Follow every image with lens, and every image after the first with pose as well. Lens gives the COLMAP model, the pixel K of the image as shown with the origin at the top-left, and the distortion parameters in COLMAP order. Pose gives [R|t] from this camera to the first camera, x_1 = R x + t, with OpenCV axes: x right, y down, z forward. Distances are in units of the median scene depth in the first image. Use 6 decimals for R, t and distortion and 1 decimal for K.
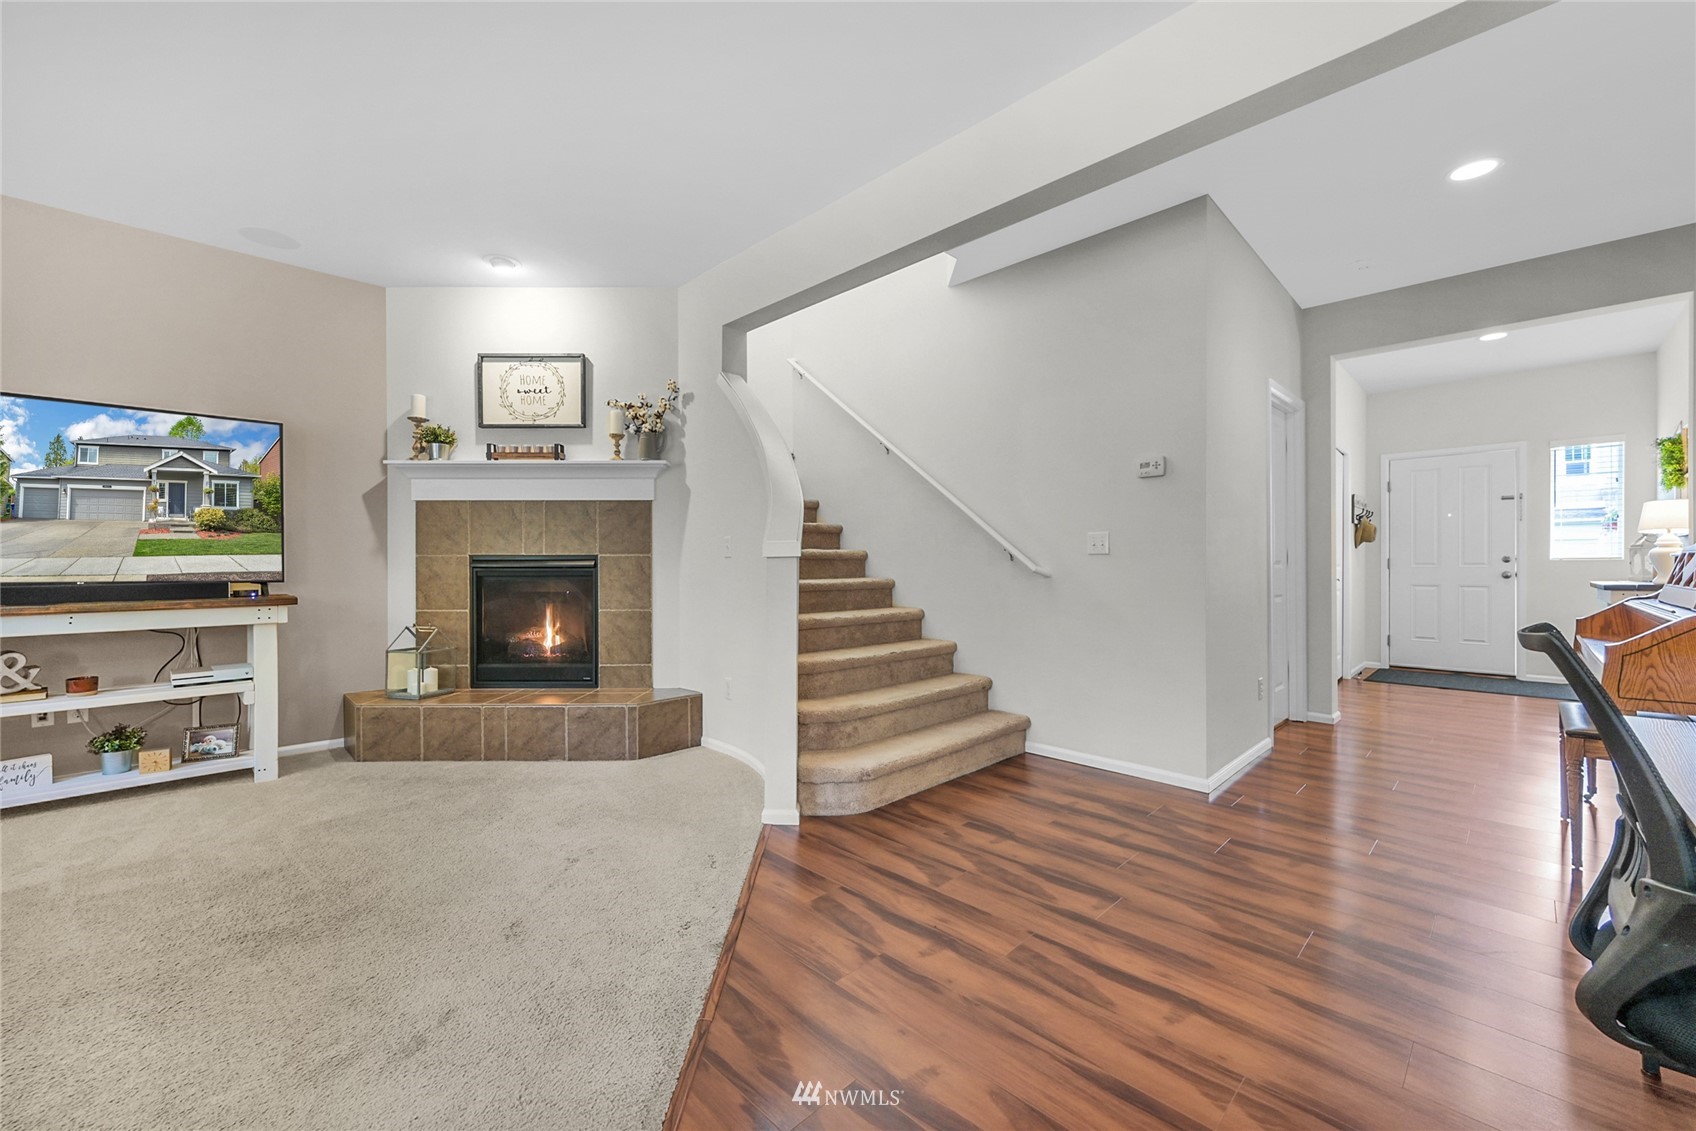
lens RADIAL K [[667.6, 0, 848.0], [0, 667.6, 565.5], [0, 0, 1]] dist [0.000768, 0.000722]
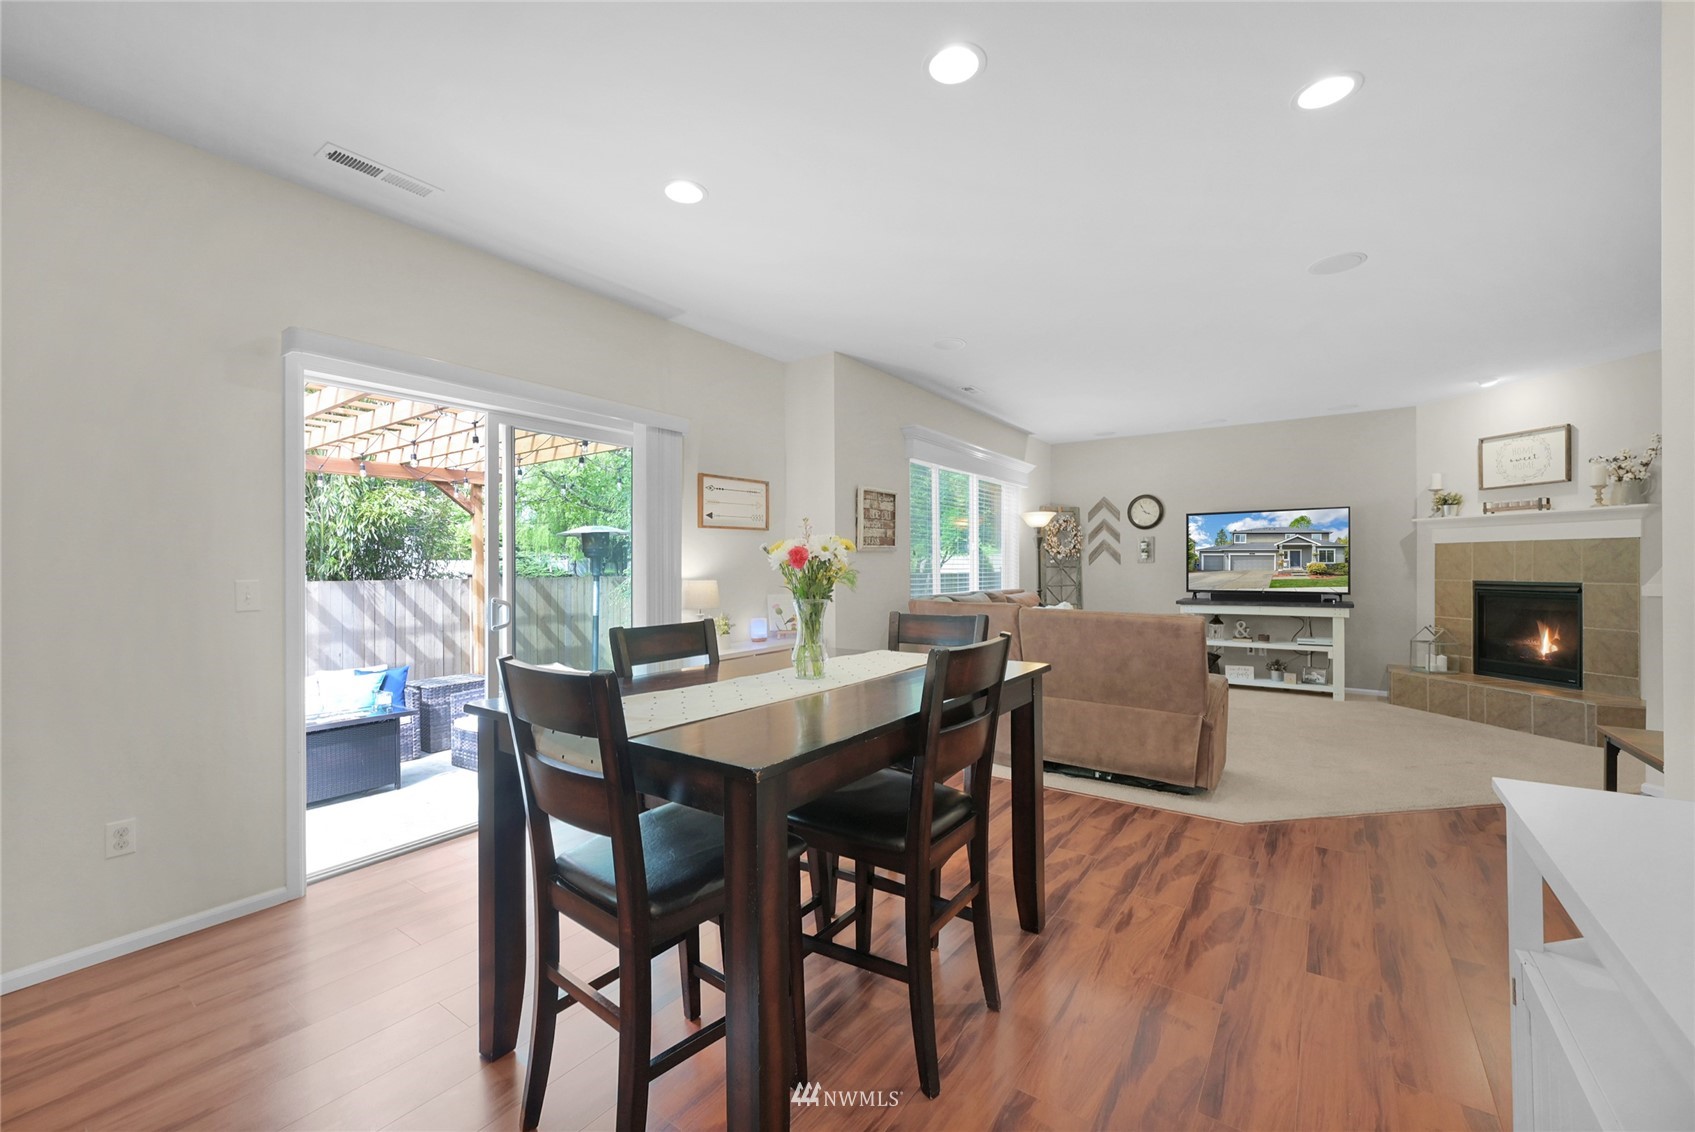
lens RADIAL K [[667.2, 0, 847.5], [0, 667.2, 566.0], [0, 0, 1]] dist [0.000768, 0.000722]
pose [[0.137178, 0.001050, -0.990546, 0.678495], [0.002294, 0.999996, 0.001378, -0.052948], [0.990544, -0.002462, 0.137175, -0.530863]]
